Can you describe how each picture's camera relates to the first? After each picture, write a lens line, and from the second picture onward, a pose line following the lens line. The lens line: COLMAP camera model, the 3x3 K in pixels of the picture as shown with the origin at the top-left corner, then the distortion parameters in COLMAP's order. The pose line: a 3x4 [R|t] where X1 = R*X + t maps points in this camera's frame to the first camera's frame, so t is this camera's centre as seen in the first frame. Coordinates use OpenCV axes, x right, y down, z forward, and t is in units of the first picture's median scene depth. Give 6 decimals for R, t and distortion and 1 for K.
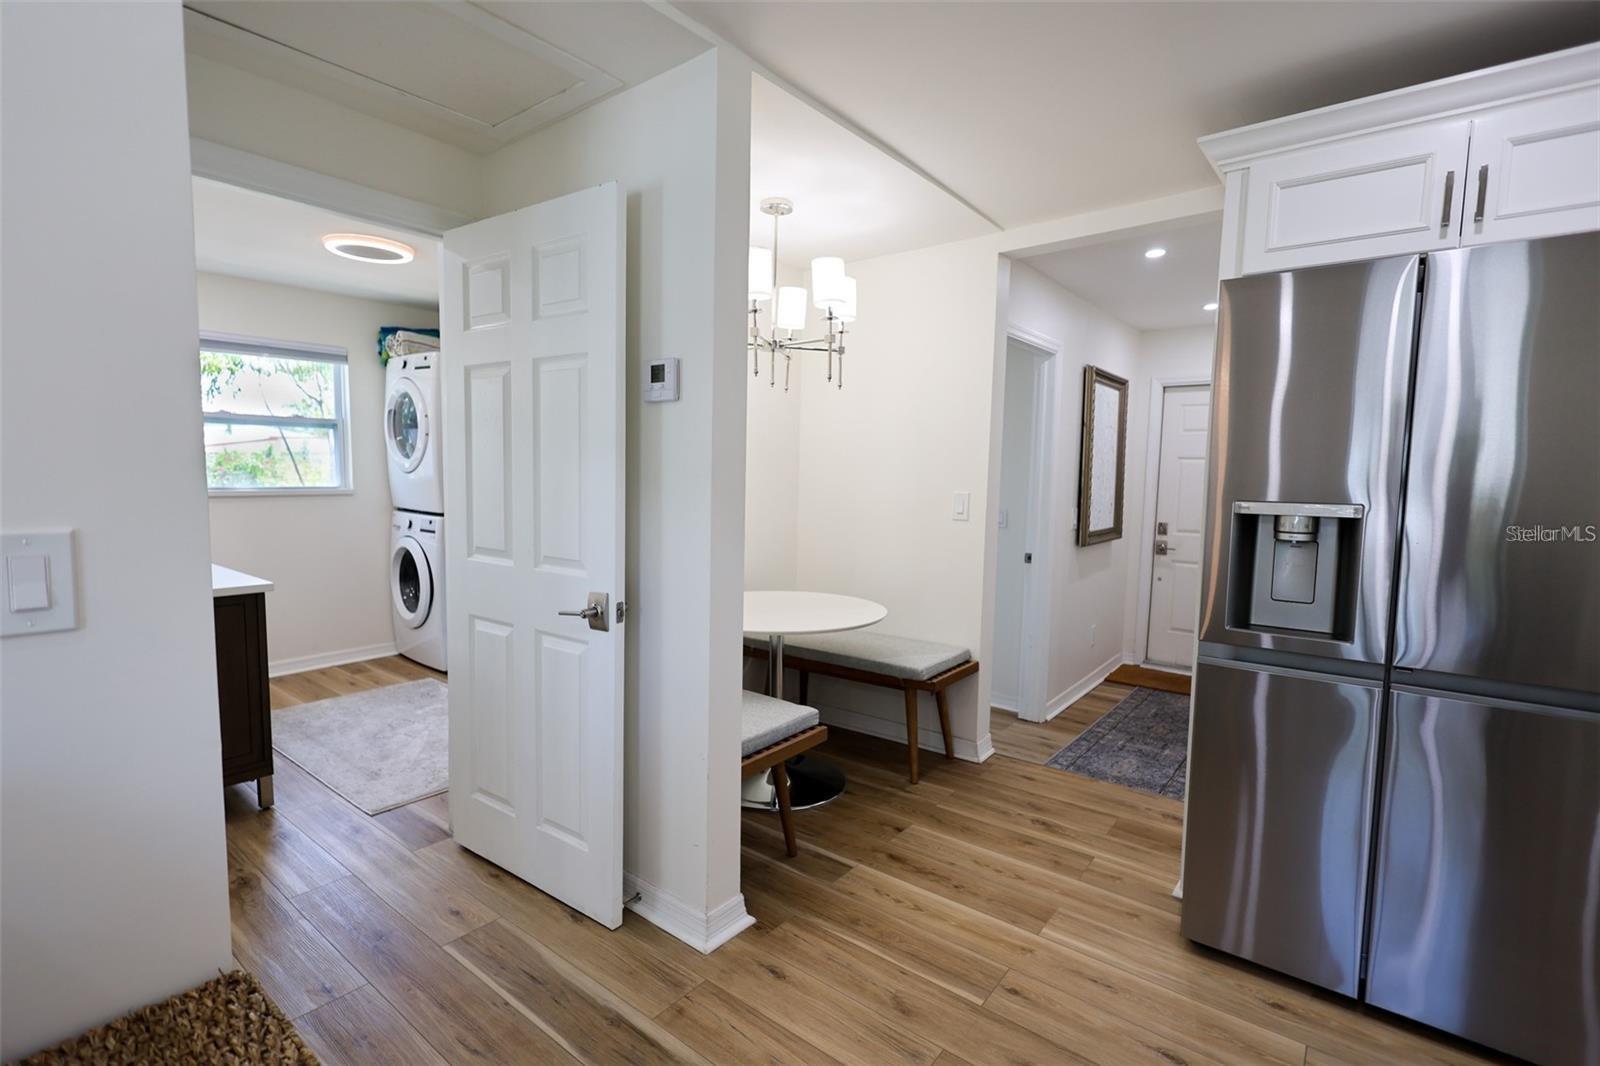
lens RADIAL K [[737.6, 0, 801.6], [0, 737.6, 536.4], [0, 0, 1]] dist [-0.000888, 0.001192]
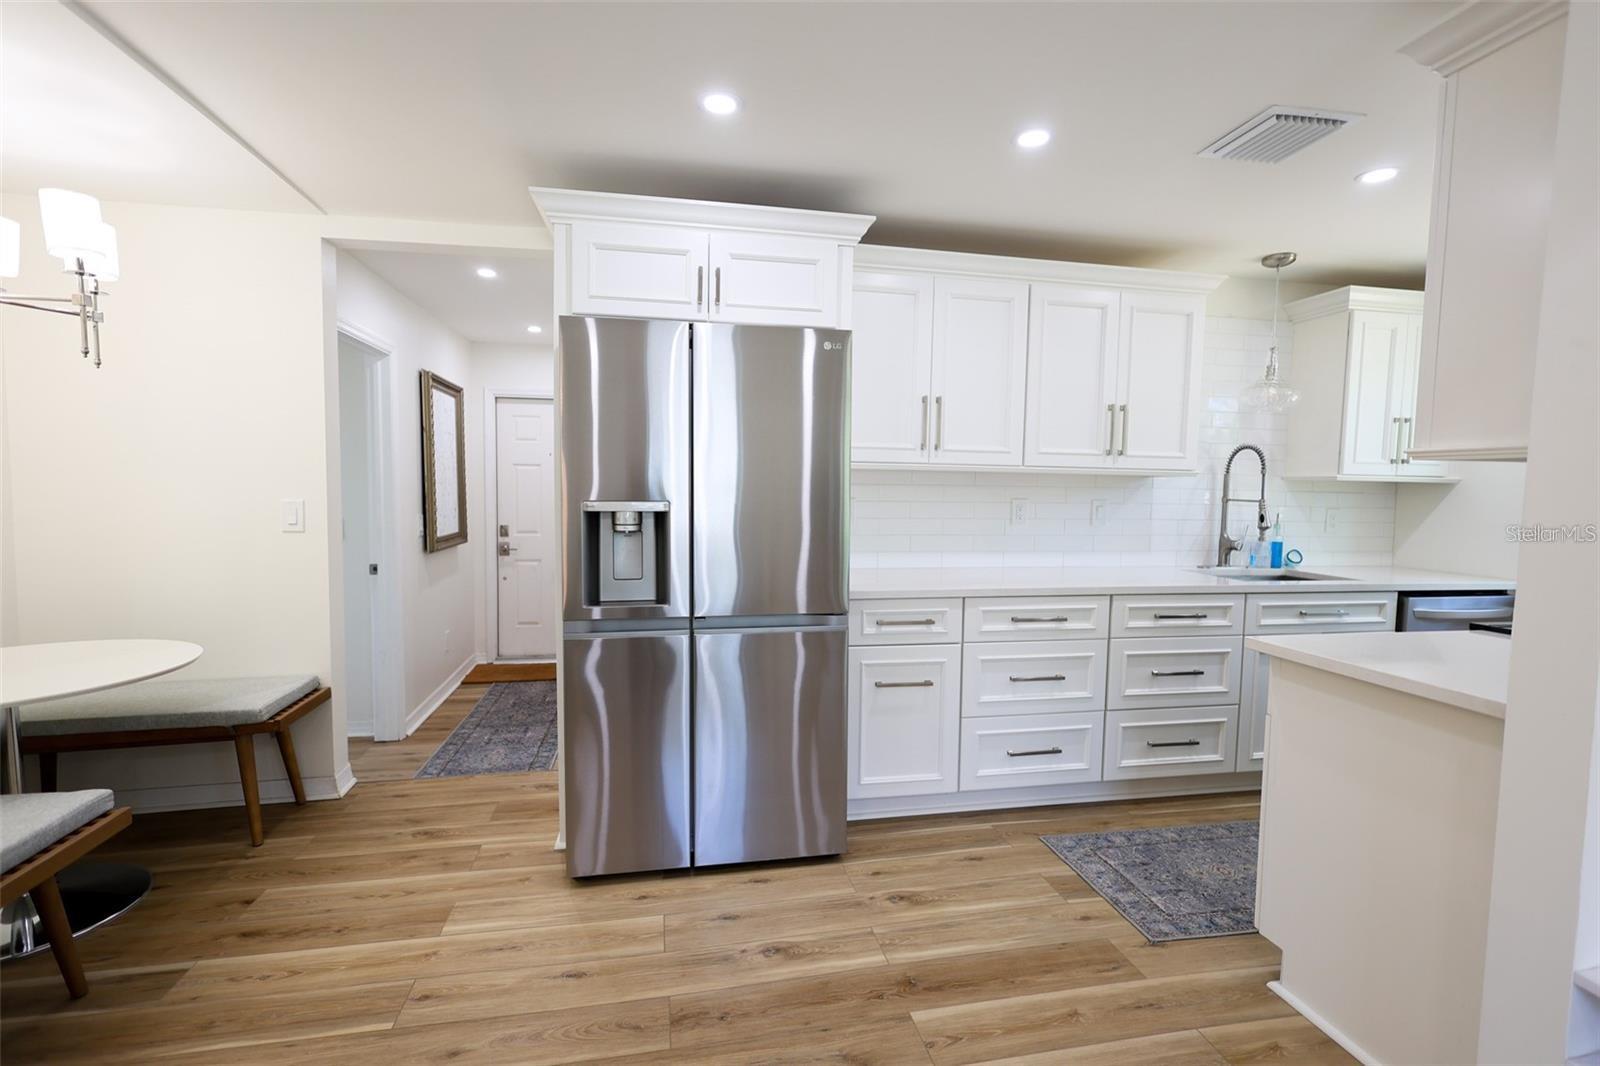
lens RADIAL K [[737.6, 0, 802.8], [0, 737.6, 536.0], [0, 0, 1]] dist [-0.000888, 0.001192]
pose [[0.653185, -0.059547, 0.754853, -0.073365], [0.066117, 0.997581, 0.021482, 0.005872], [-0.754306, 0.035876, 0.655542, -0.048036]]
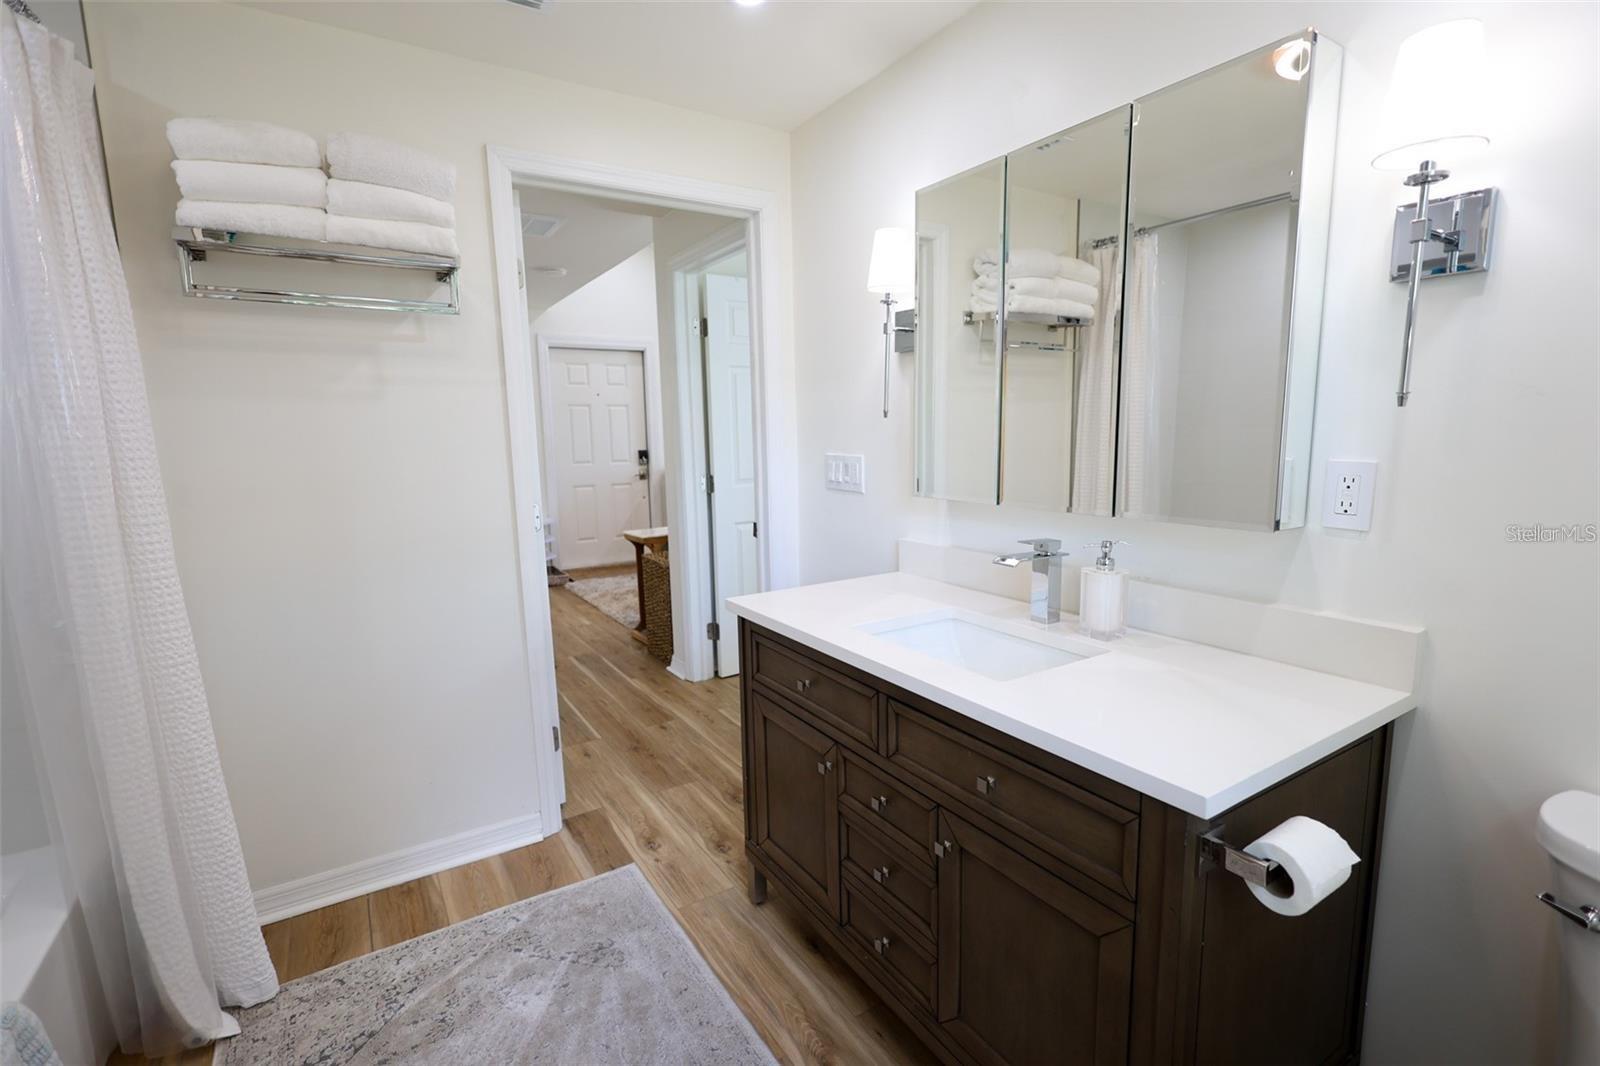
lens RADIAL K [[737.6, 0, 806.3], [0, 737.6, 536.3], [0, 0, 1]] dist [-0.000888, 0.001192]
pose [[-0.945819, -0.051506, 0.320582, -1.169196], [0.026735, 0.971632, 0.234980, -0.186420], [-0.323591, 0.230820, -0.917612, 1.863582]]
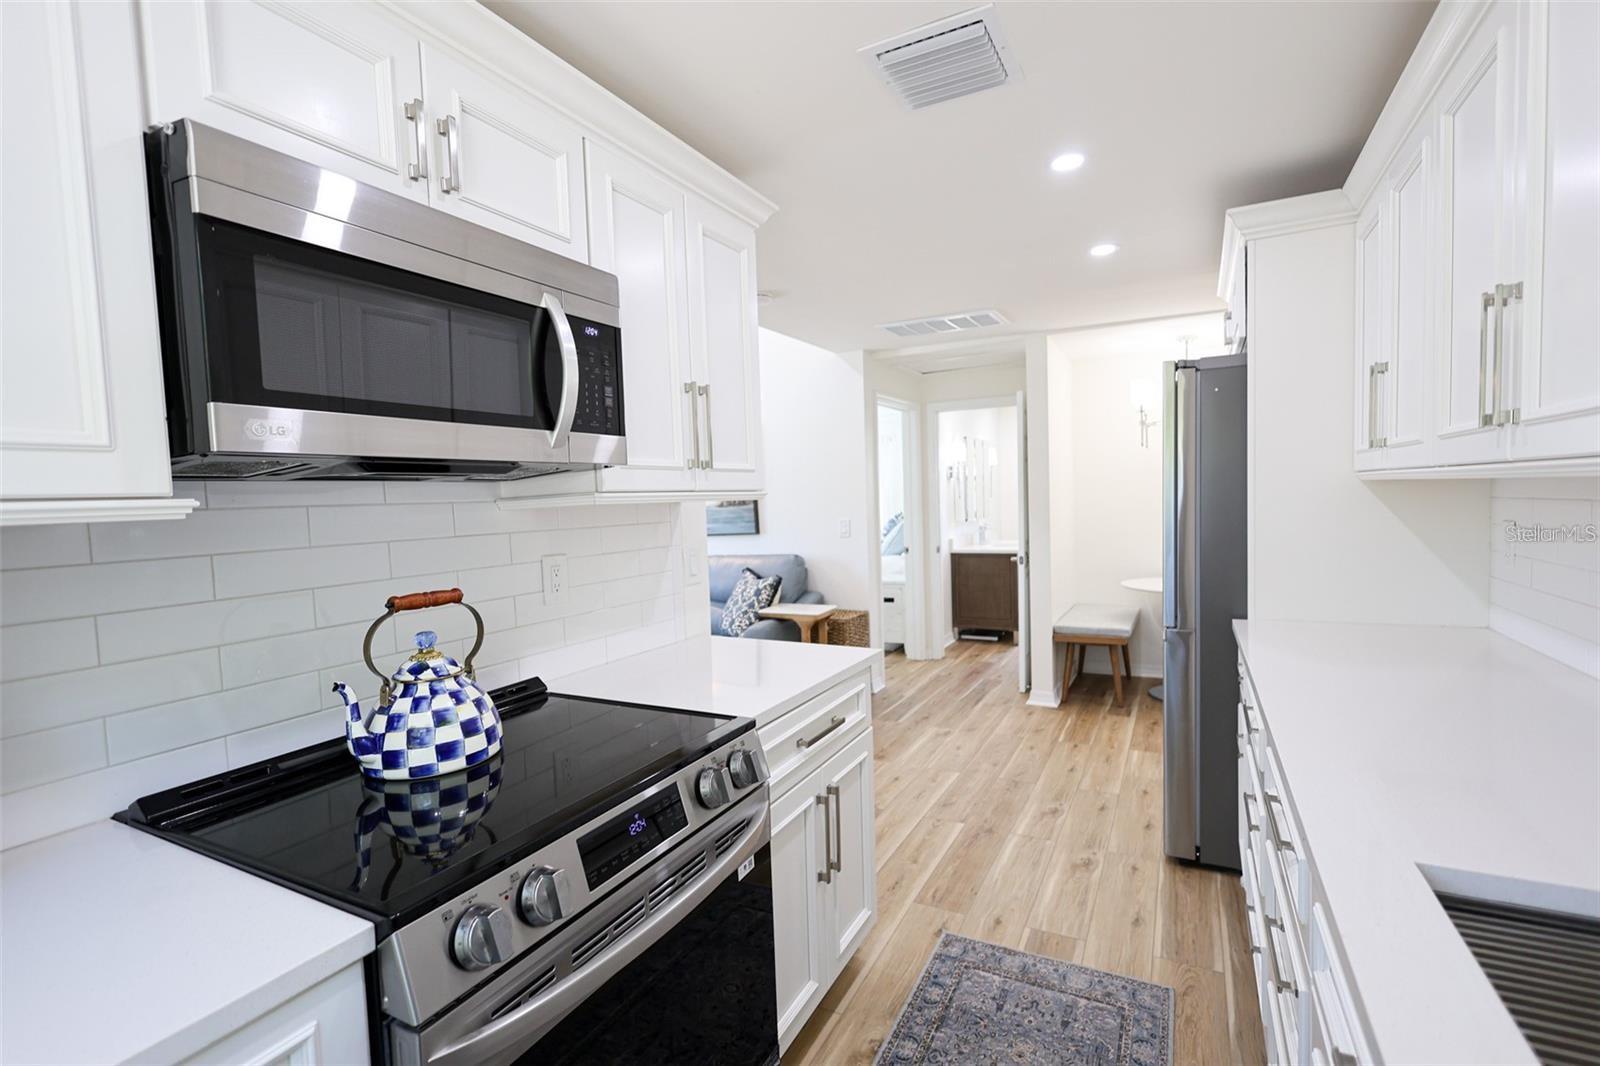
lens RADIAL K [[737.6, 0, 802.7], [0, 737.6, 534.4], [0, 0, 1]] dist [-0.000888, 0.001192]
pose [[0.184044, 0.024086, -0.982623, 1.736539], [-0.052535, 0.998512, 0.014636, 0.015902], [0.981513, 0.048928, 0.185035, -0.151220]]
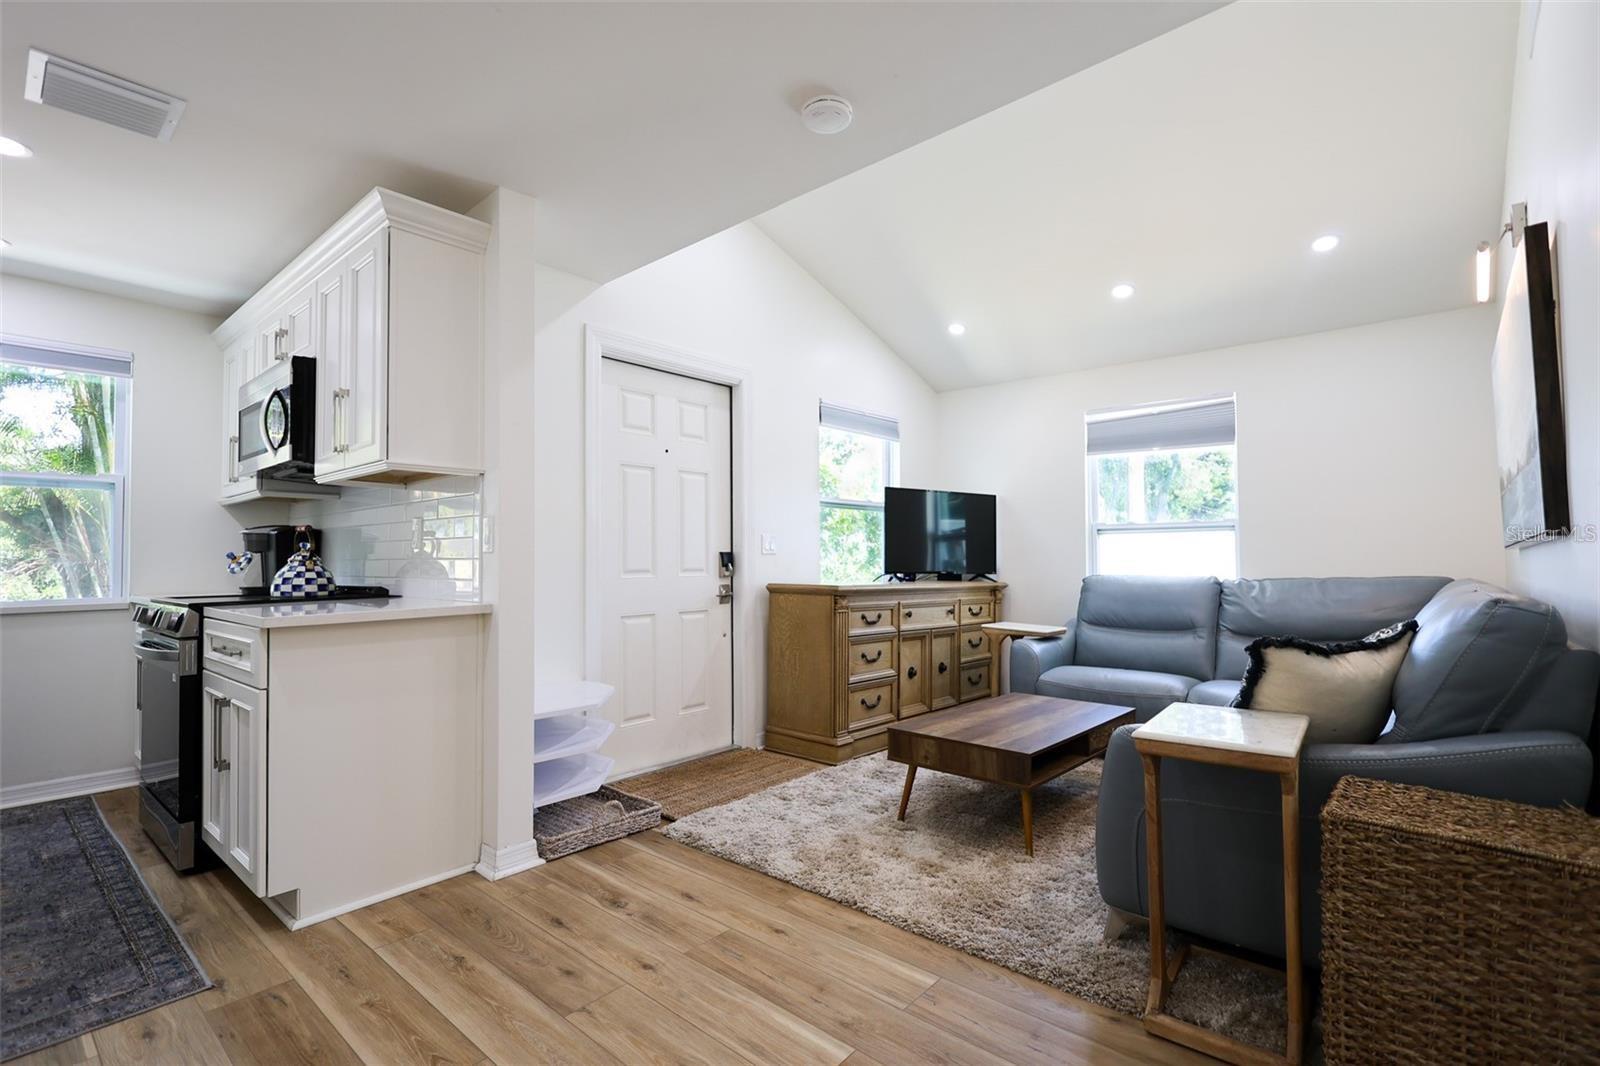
lens RADIAL K [[737.6, 0, 803.6], [0, 737.6, 535.6], [0, 0, 1]] dist [-0.000888, 0.001192]
pose [[-0.998892, -0.008398, 0.046300, 0.186516], [-0.005441, 0.997960, 0.063608, 0.012258], [-0.046739, 0.063286, -0.996900, 0.946750]]
